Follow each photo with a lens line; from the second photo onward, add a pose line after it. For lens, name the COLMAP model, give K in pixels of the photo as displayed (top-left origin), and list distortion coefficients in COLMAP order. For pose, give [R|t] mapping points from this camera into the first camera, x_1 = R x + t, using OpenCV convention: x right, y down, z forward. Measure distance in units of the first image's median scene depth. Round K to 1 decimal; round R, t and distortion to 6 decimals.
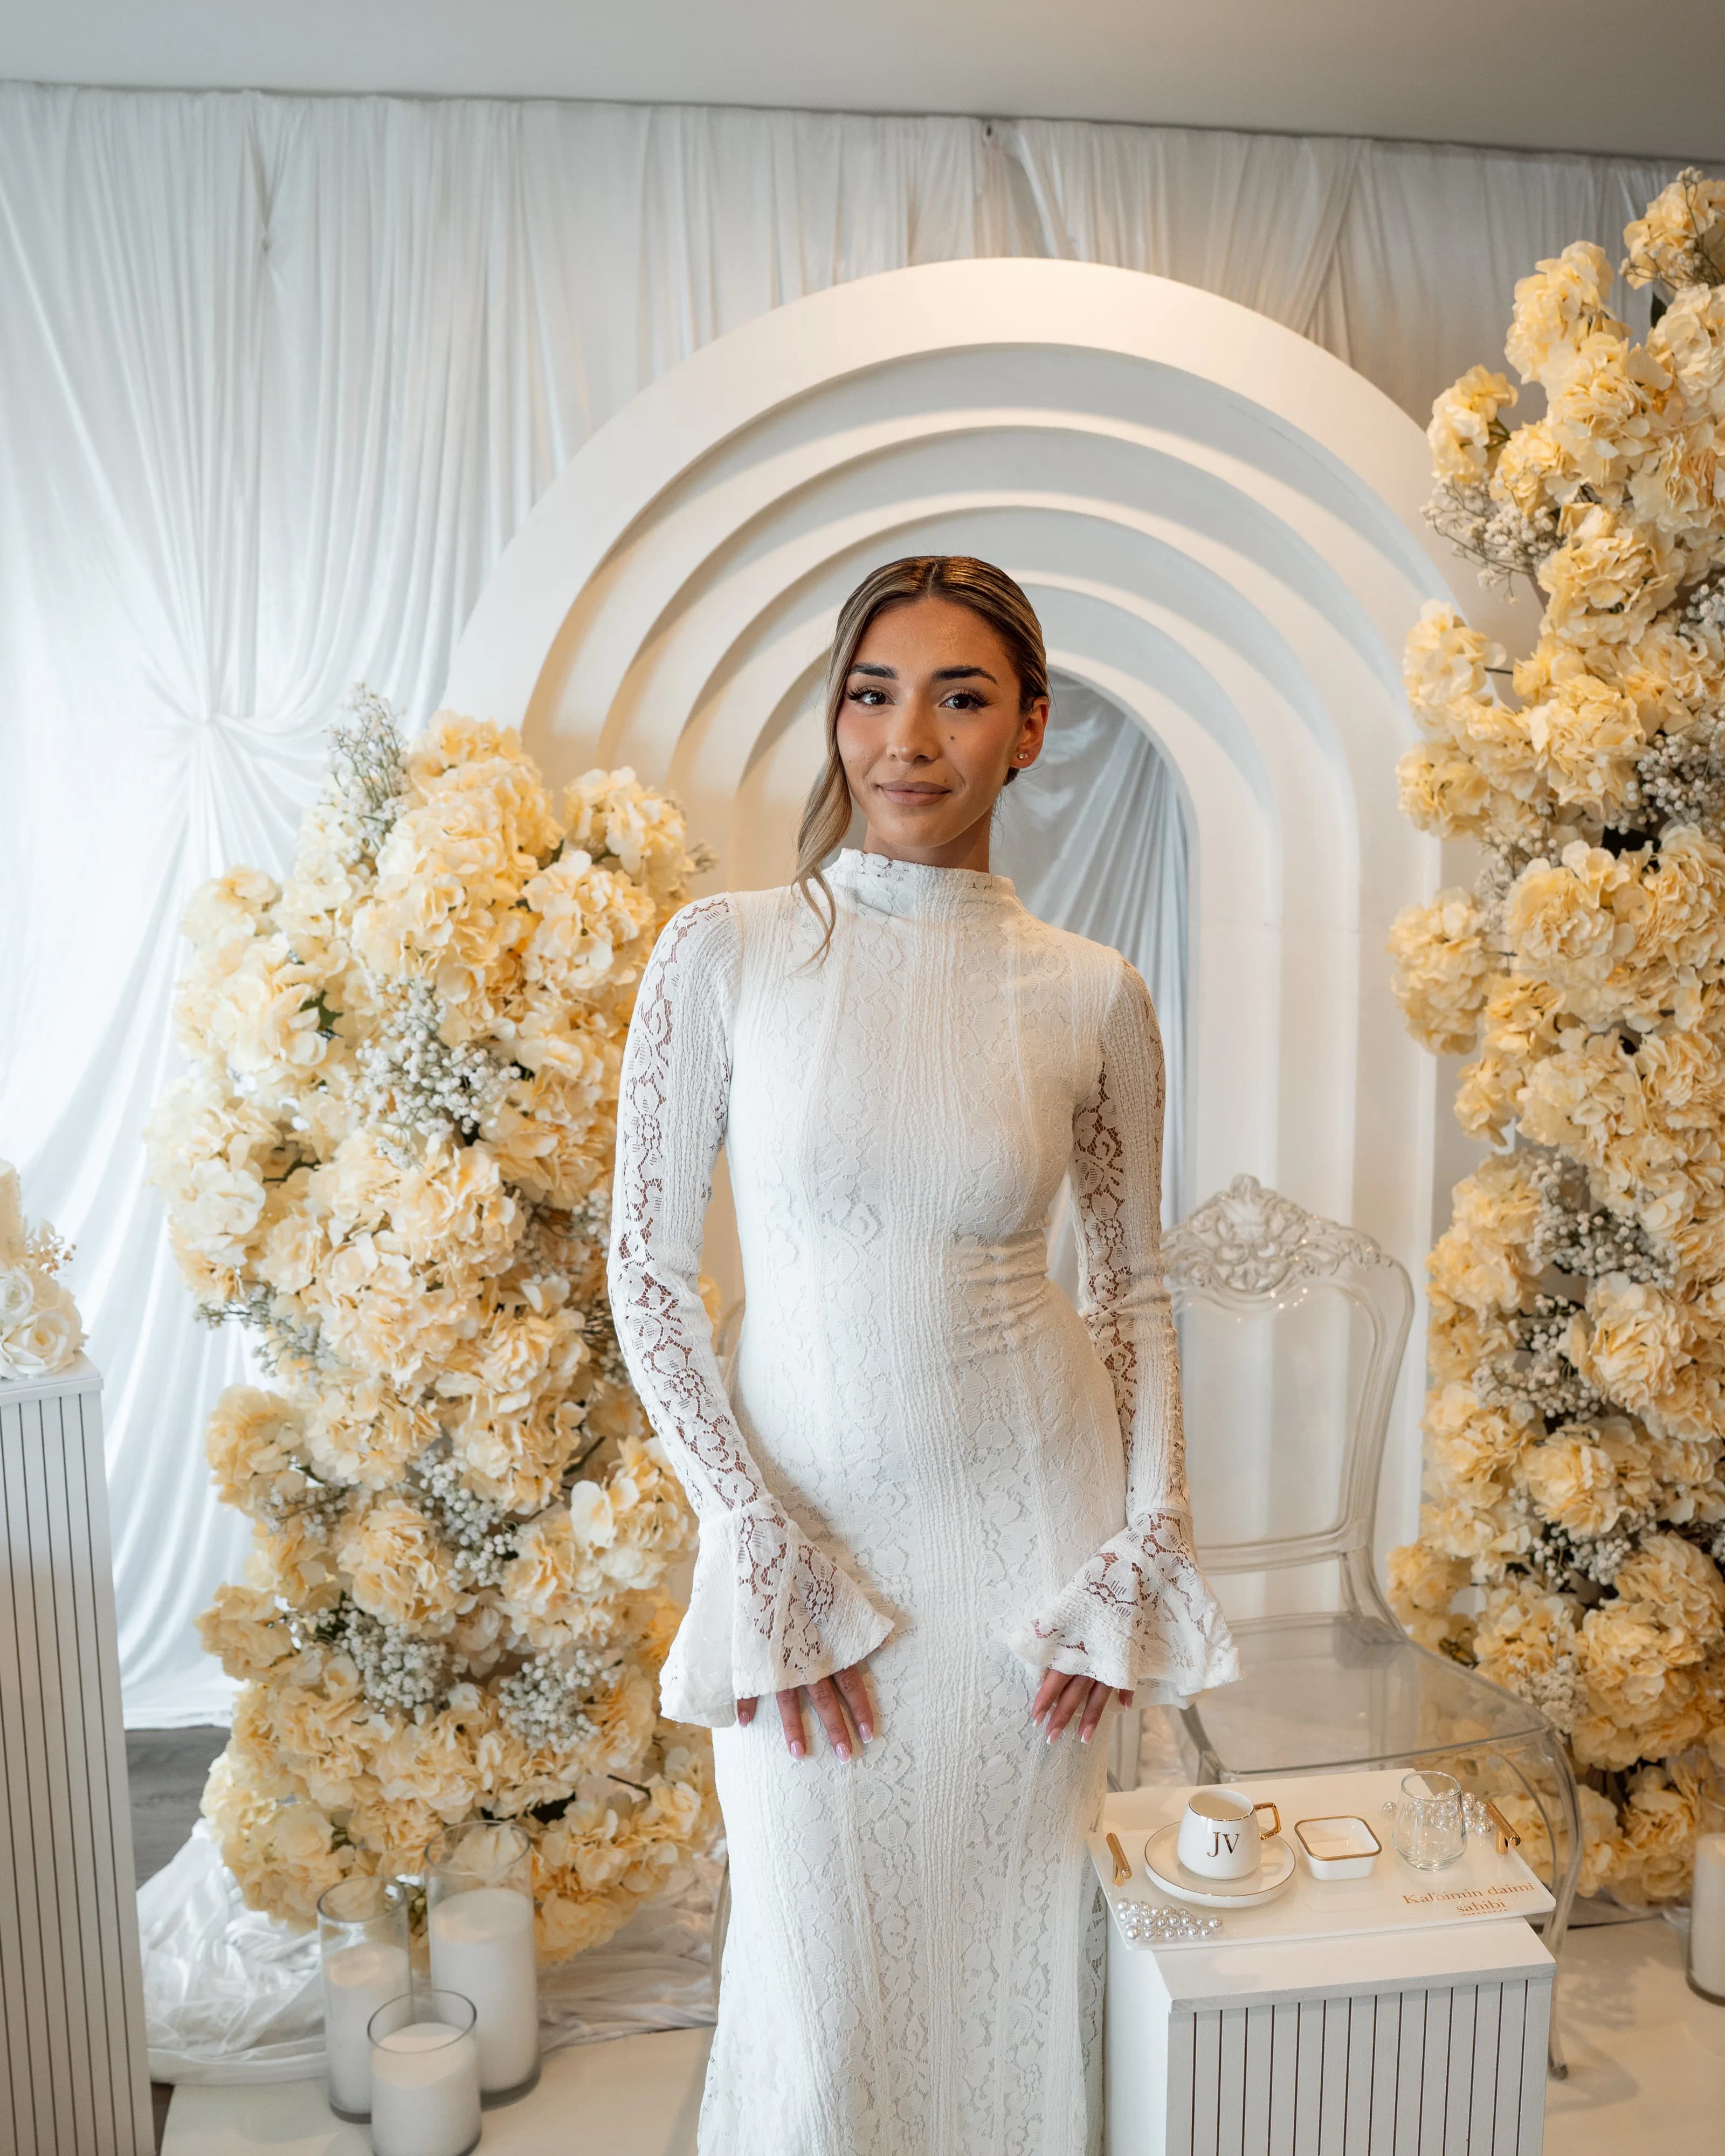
lens RADIAL K [[2274.7, 0, 862.5], [0, 2274.7, 1078.0], [0, 0, 1]] dist [-0.116489, 0.016433]
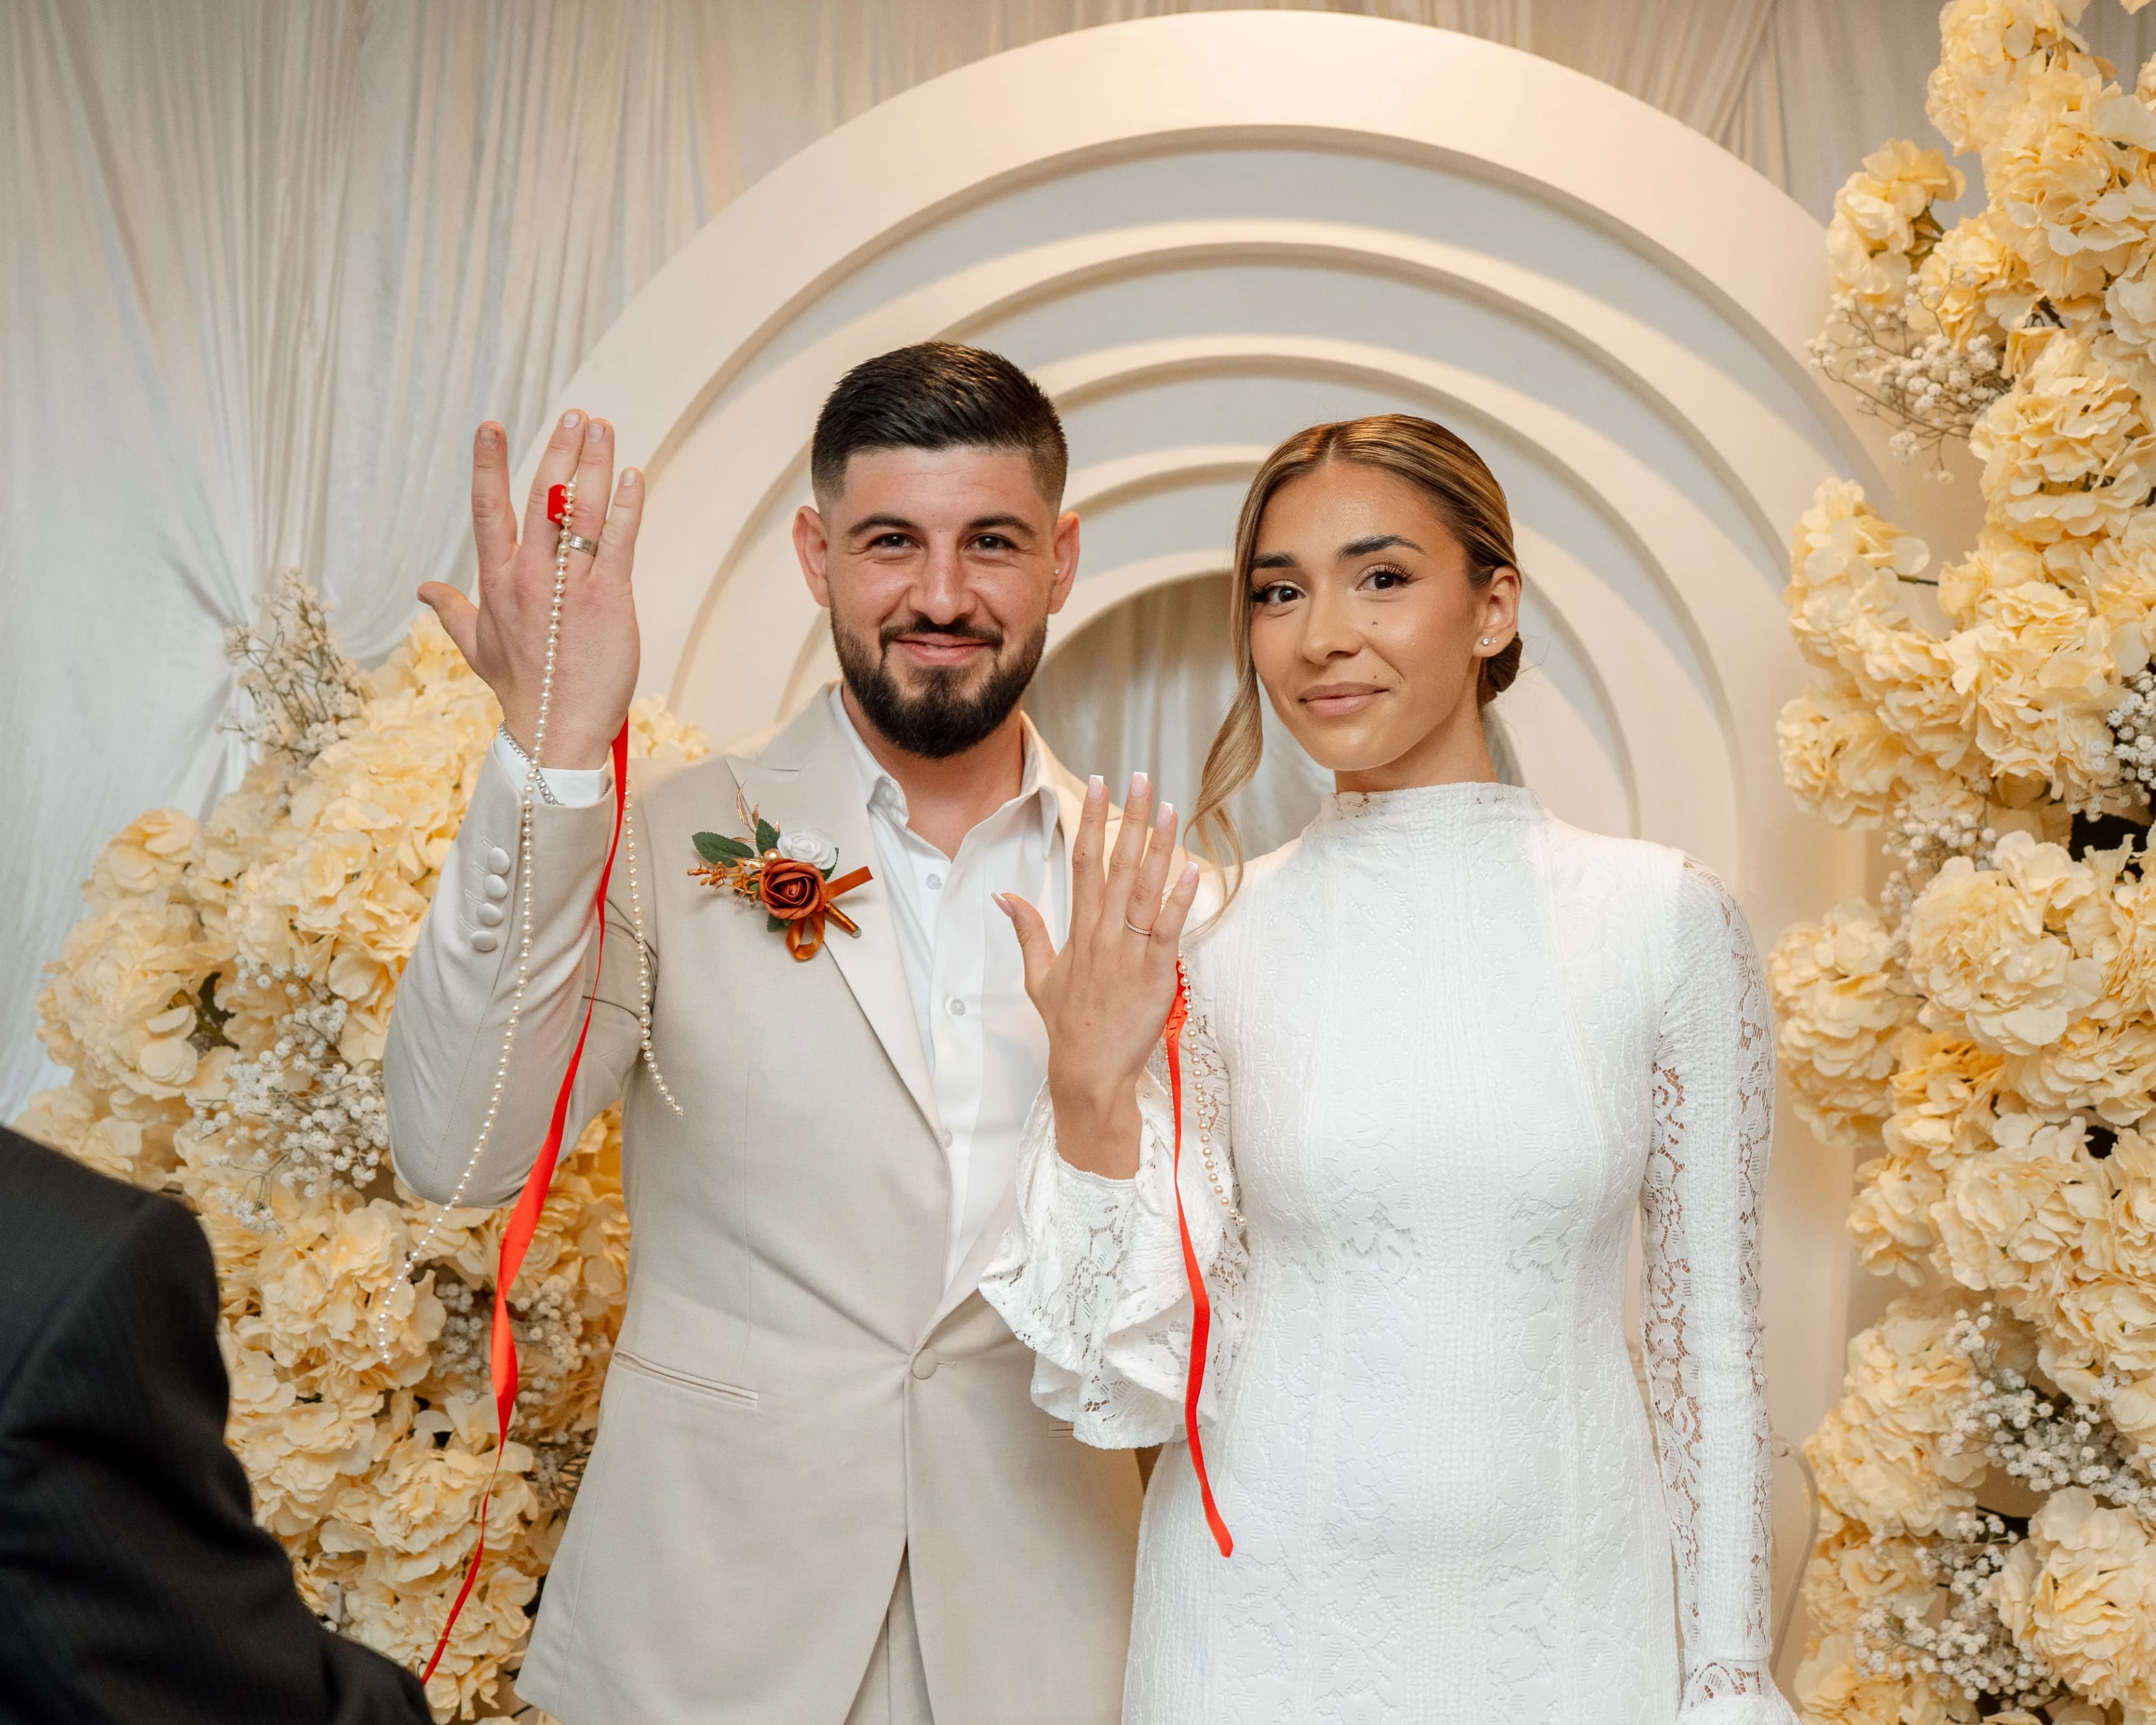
lens RADIAL K [[2531.9, 0, 1079.2], [0, 2531.9, 916.5], [0, 0, 1]] dist [-0.085001, -0.021569]
pose [[0.986740, 0.037304, -0.157965, 0.157863], [-0.049523, 0.996018, -0.074138, -0.011811], [0.154570, 0.080978, 0.984658, 0.228235]]
